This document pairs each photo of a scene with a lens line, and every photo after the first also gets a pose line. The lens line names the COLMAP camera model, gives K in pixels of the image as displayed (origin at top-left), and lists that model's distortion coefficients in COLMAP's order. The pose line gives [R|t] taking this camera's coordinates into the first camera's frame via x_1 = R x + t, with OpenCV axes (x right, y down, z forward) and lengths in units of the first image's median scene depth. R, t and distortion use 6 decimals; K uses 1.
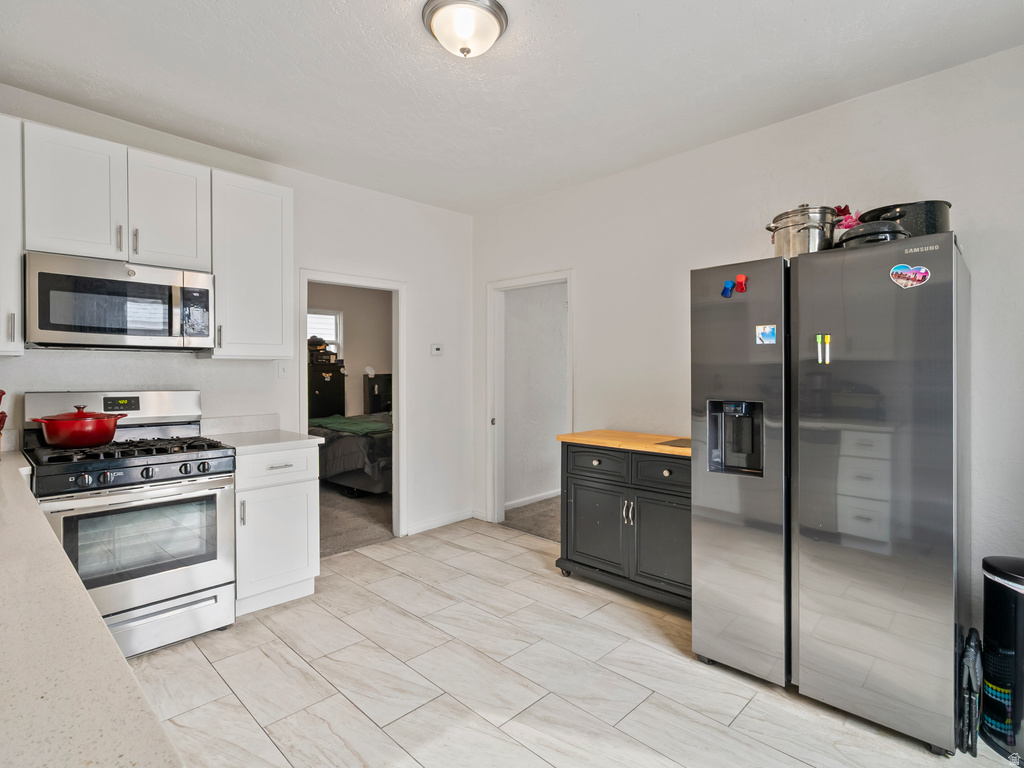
lens RADIAL K [[525.1, 0, 515.8], [0, 525.1, 381.5], [0, 0, 1]] dist [-0.002011, 0.003138]
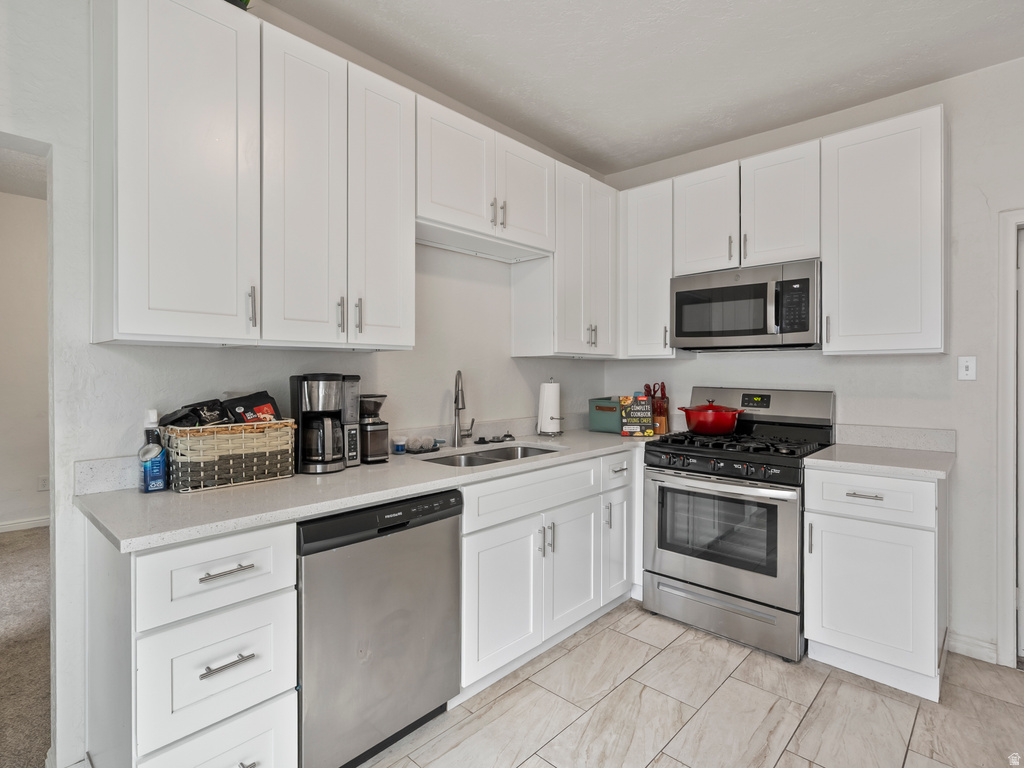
lens RADIAL K [[525.1, 0, 510.8], [0, 525.1, 379.3], [0, 0, 1]] dist [-0.002011, 0.003138]
pose [[0.011219, 0.013139, -0.999851, 0.363665], [-0.021510, 0.999685, 0.012895, -0.005188], [0.999706, 0.021362, 0.011498, 0.590466]]
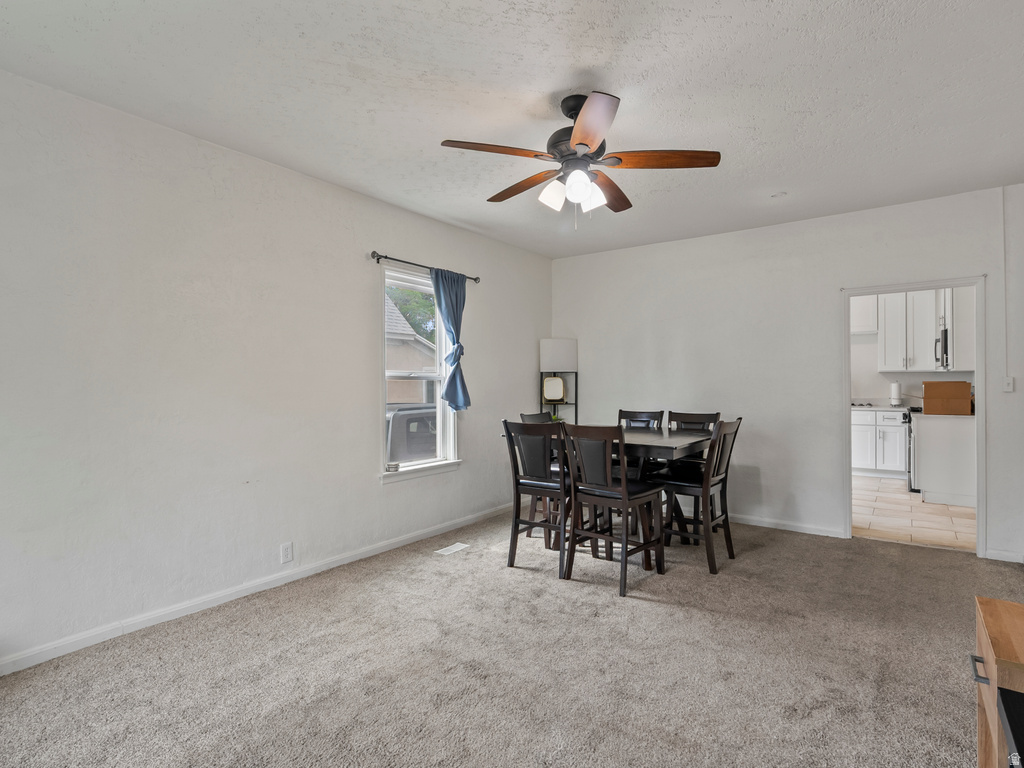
lens RADIAL K [[525.1, 0, 519.2], [0, 525.1, 381.4], [0, 0, 1]] dist [-0.002011, 0.003138]
pose [[-0.990254, 0.000828, -0.139273, 1.649816], [-0.001007, 0.999914, 0.013105, -0.030337], [0.139271, 0.013118, -0.990167, 3.451720]]
